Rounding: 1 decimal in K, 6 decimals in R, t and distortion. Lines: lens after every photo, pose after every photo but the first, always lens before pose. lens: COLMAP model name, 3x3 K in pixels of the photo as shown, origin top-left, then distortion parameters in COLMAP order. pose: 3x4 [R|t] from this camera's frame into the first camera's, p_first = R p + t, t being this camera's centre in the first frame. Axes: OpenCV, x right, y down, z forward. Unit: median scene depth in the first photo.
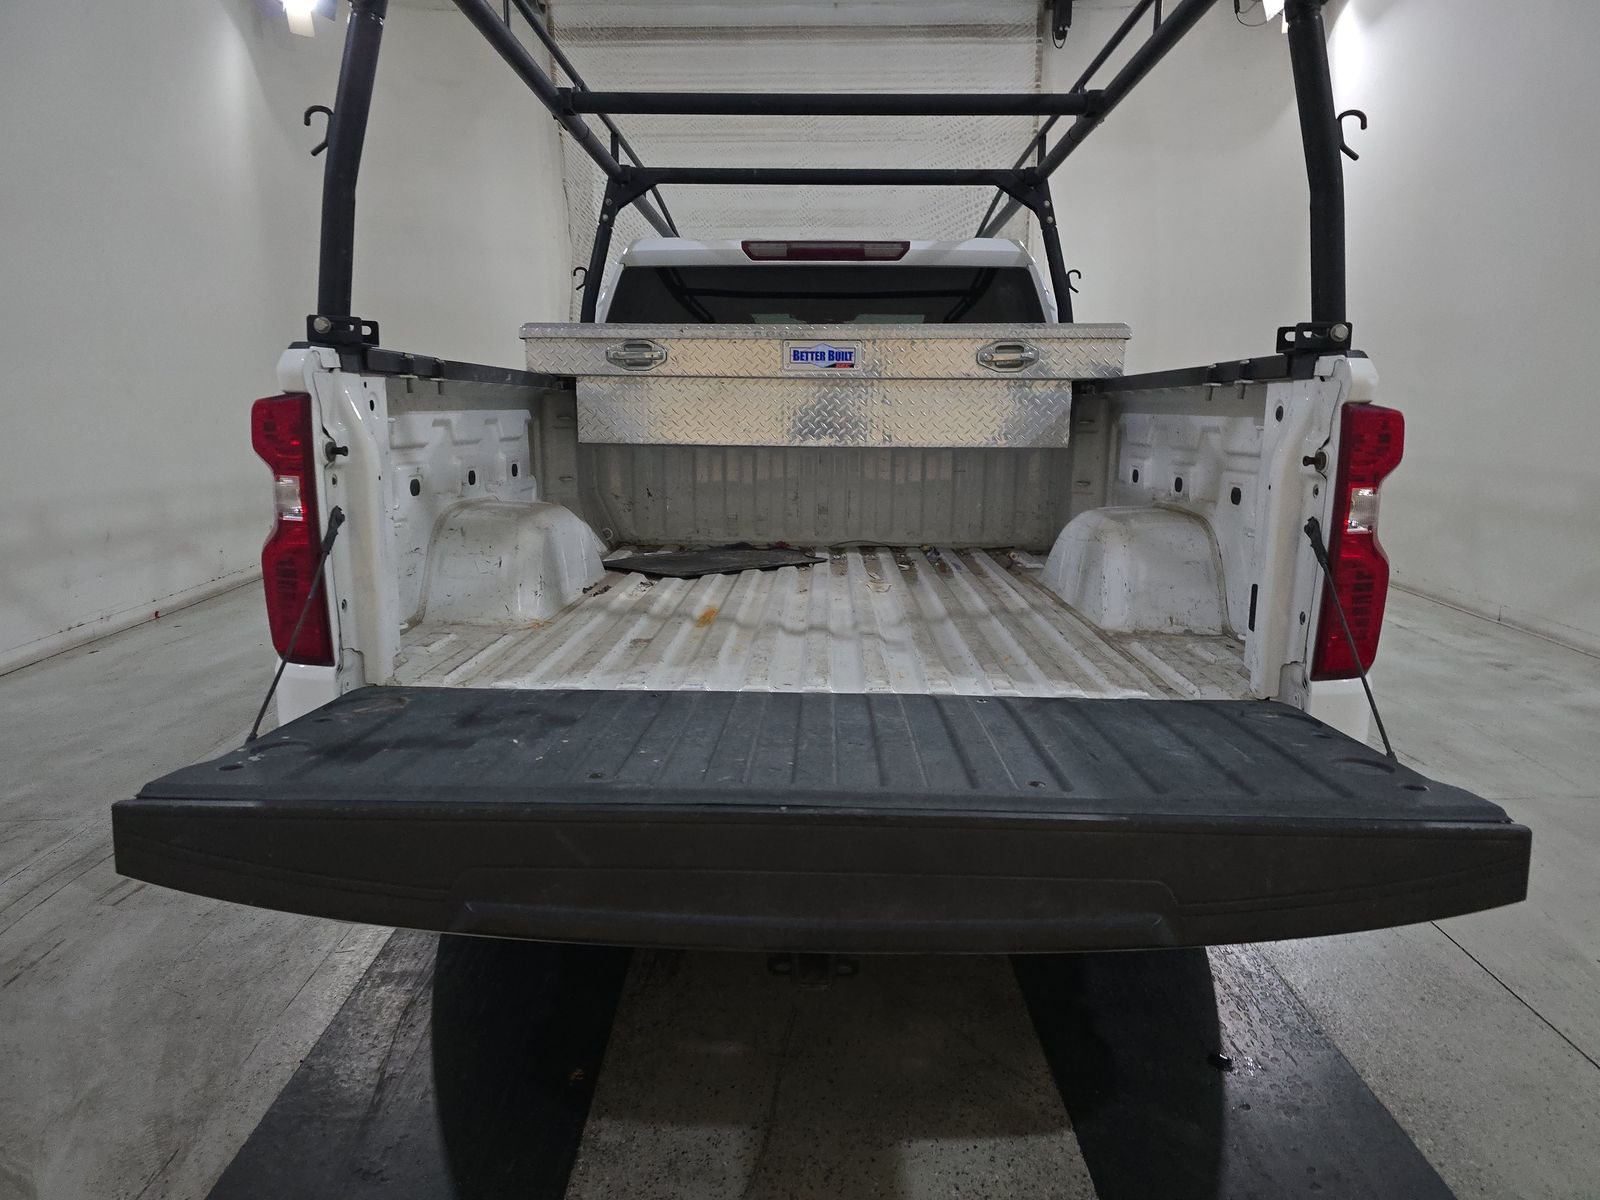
lens RADIAL K [[1060.4, 0, 801.5], [0, 1060.4, 605.4], [0, 0, 1]] dist [0.051661, -0.042222]
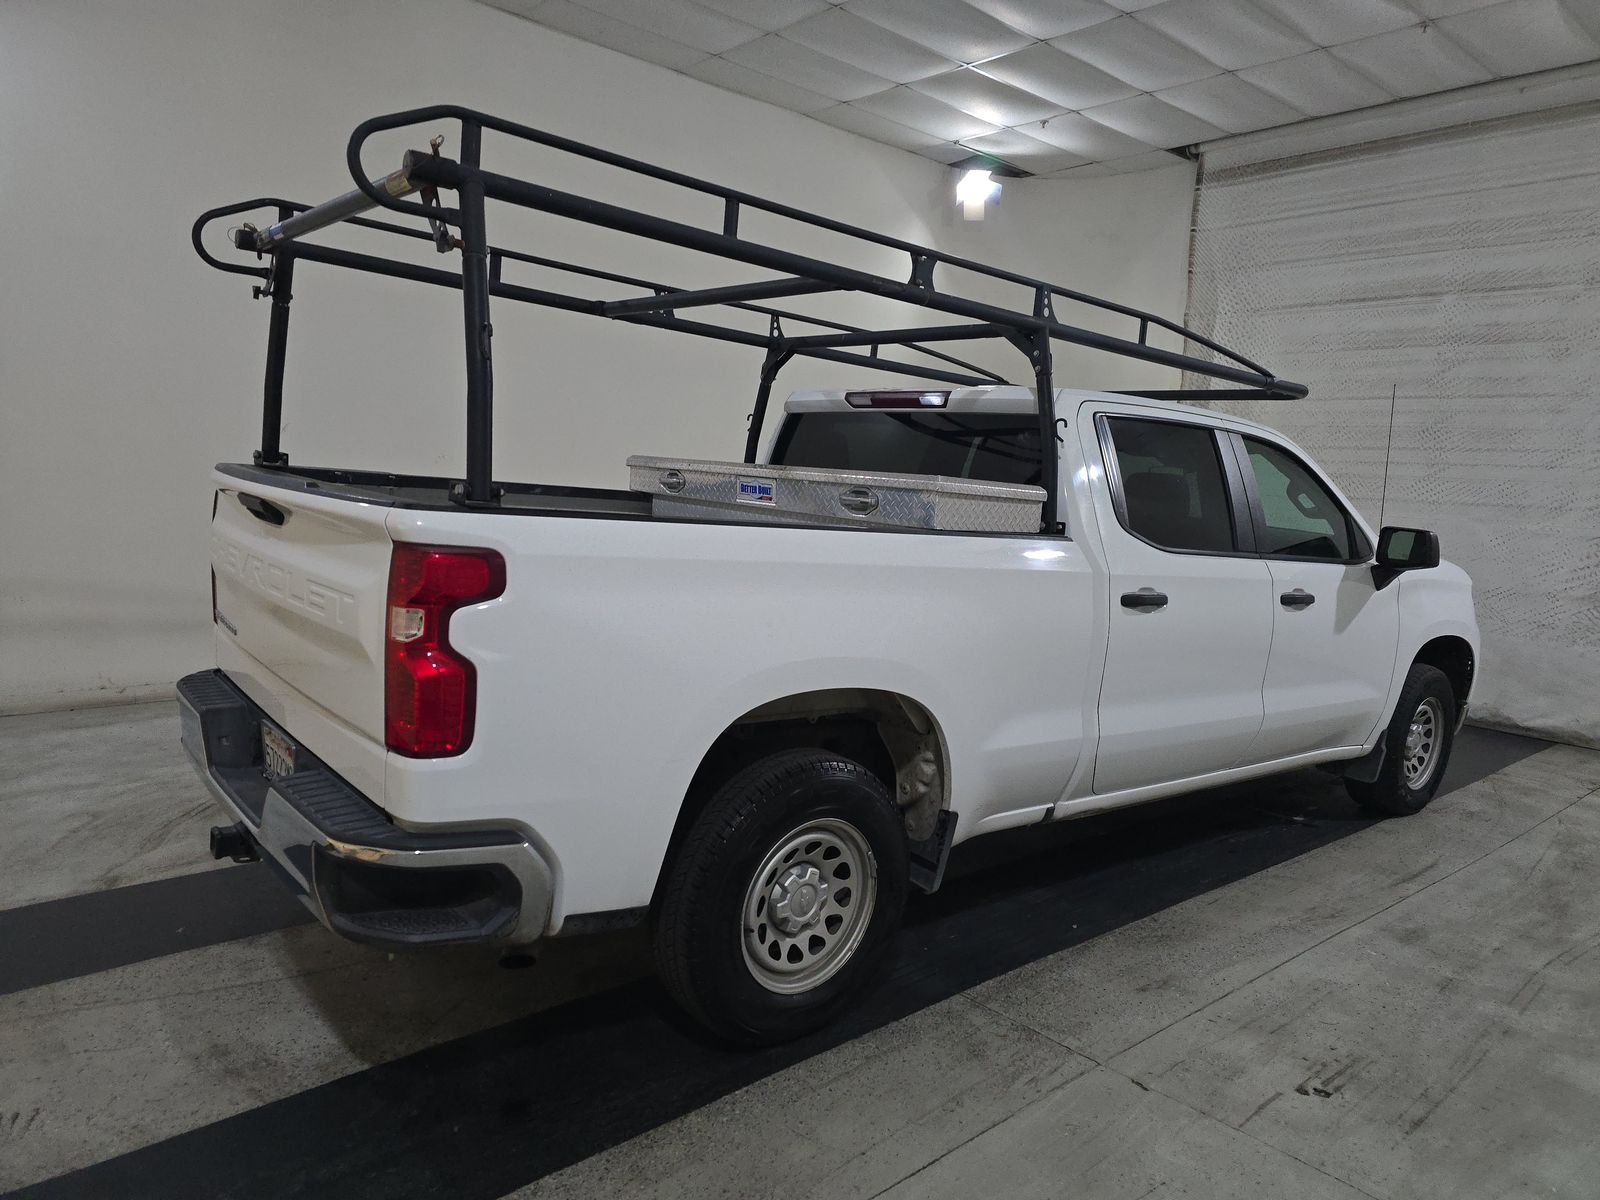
lens RADIAL K [[1060.4, 0, 801.5], [0, 1060.4, 605.4], [0, 0, 1]] dist [0.051661, -0.042222]
pose [[0.652134, 0.135301, -0.745932, 0.957474], [-0.211998, 0.977237, -0.008084, -0.107457], [0.727859, 0.163408, 0.665973, 0.258904]]
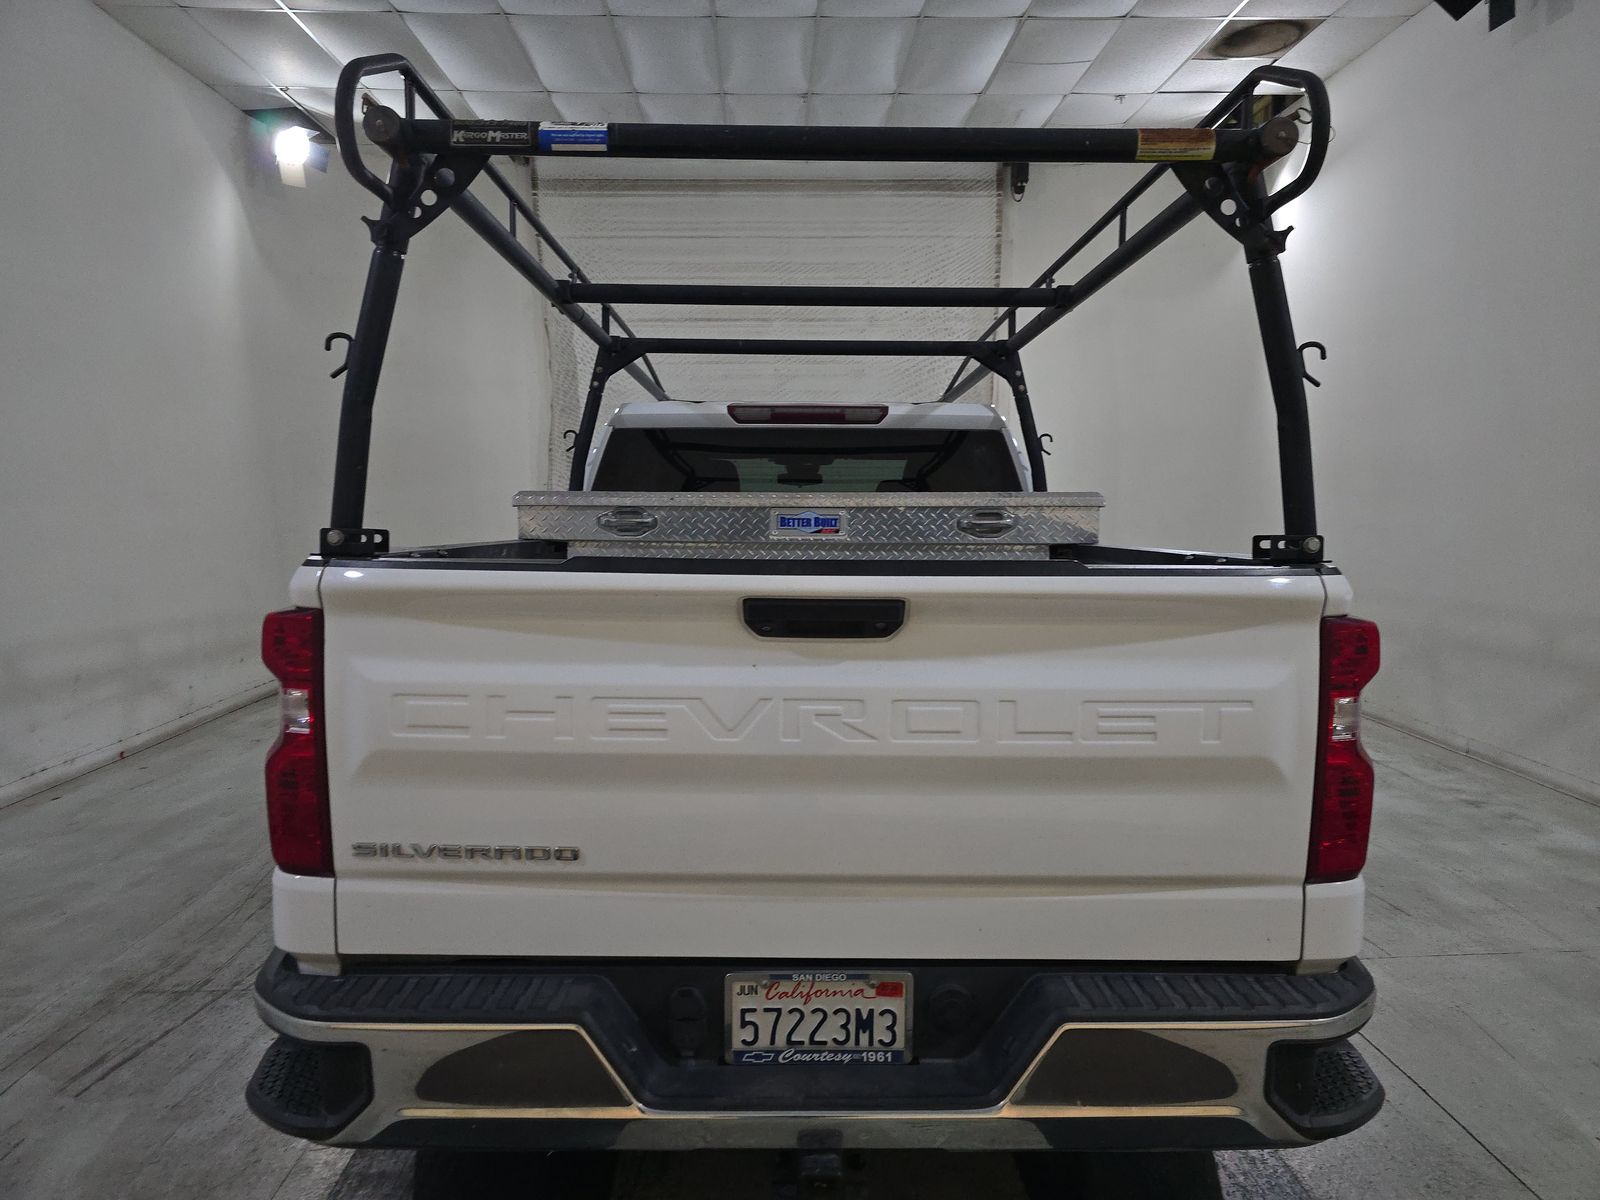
lens RADIAL K [[1060.4, 0, 801.5], [0, 1060.4, 605.4], [0, 0, 1]] dist [0.051661, -0.042222]
pose [[0.999571, -0.005261, 0.028810, -0.016965], [0.008098, 0.995028, -0.099262, -0.051908], [-0.028145, 0.099453, 0.994644, -0.014702]]
